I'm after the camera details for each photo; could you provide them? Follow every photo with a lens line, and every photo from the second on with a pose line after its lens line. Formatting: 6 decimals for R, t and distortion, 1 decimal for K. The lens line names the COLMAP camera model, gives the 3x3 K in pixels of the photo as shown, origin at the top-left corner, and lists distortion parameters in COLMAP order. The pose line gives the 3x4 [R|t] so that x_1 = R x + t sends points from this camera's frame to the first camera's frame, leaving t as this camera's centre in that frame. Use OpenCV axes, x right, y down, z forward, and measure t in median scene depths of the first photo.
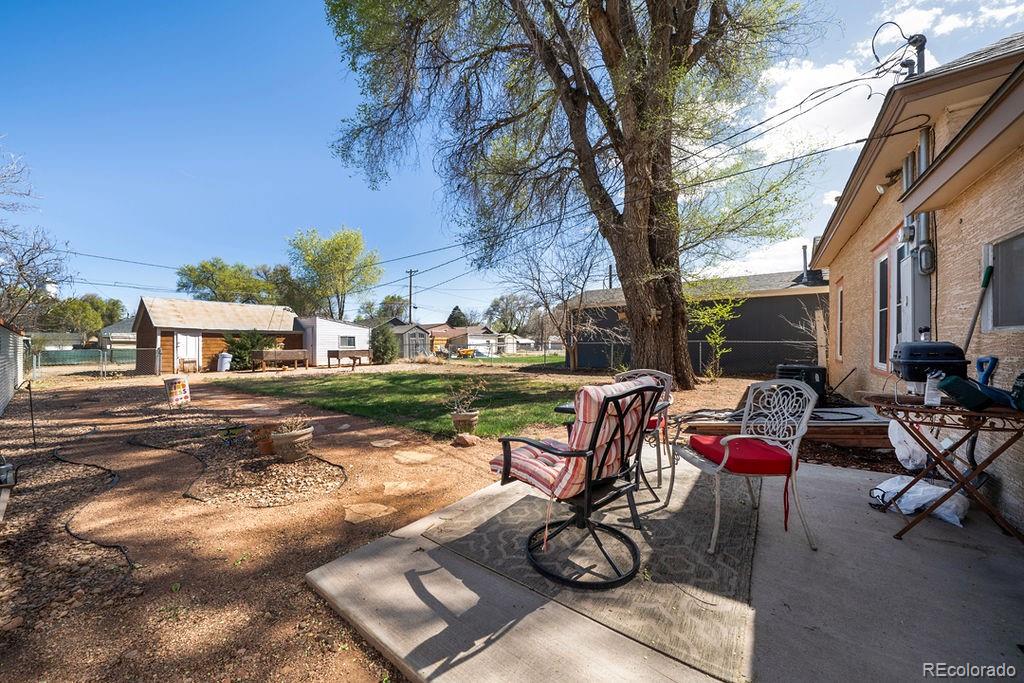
lens RADIAL K [[349.5, 0, 512.0], [0, 349.5, 341.5], [0, 0, 1]] dist [0.000809, -0.000092]
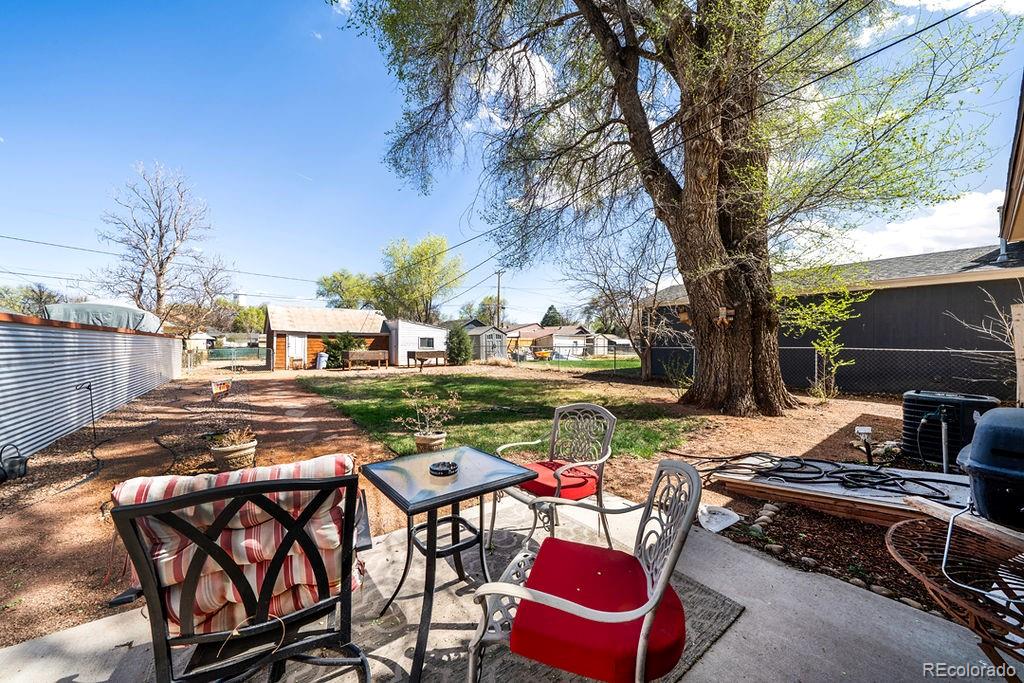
lens RADIAL K [[355.7, 0, 512.0], [0, 355.7, 341.5], [0, 0, 1]] dist [-0.001745, -0.000156]
pose [[0.958937, 0.006104, -0.283553, 0.099641], [-0.005572, 0.999981, 0.002683, -0.010255], [0.283564, -0.000993, 0.958953, 0.064728]]
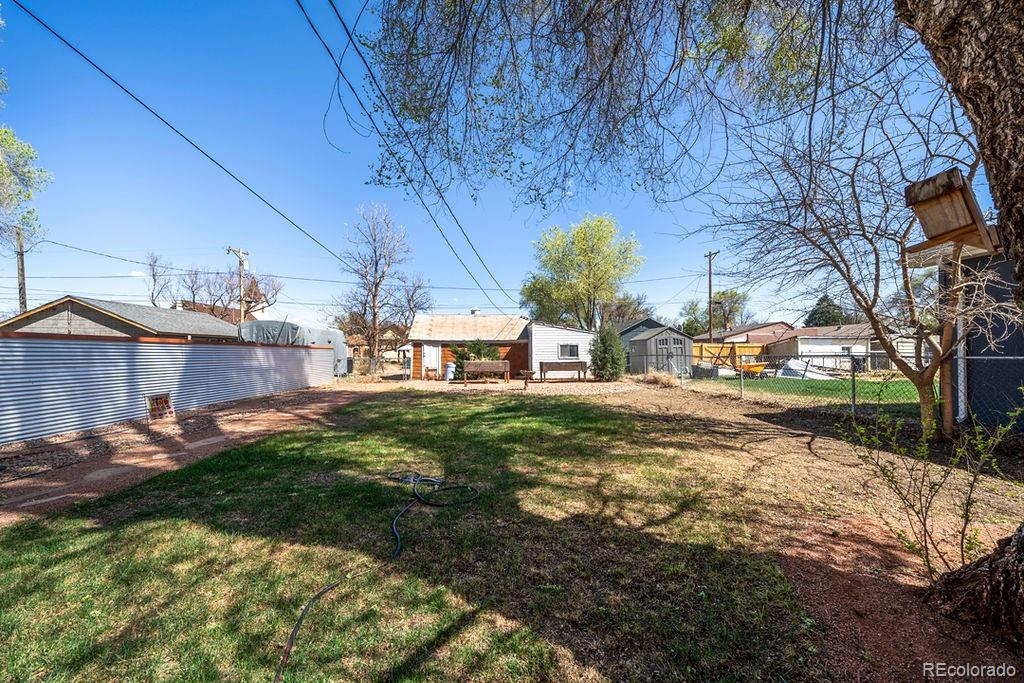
lens RADIAL K [[391.2, 0, 513.4], [0, 391.2, 316.7], [0, 0, 1]] dist [-0.000181, -0.000002]
pose [[0.633548, -0.067780, -0.770729, 0.210522], [0.005018, 0.996494, -0.083510, -0.005346], [0.773687, 0.049040, 0.631667, 0.402808]]
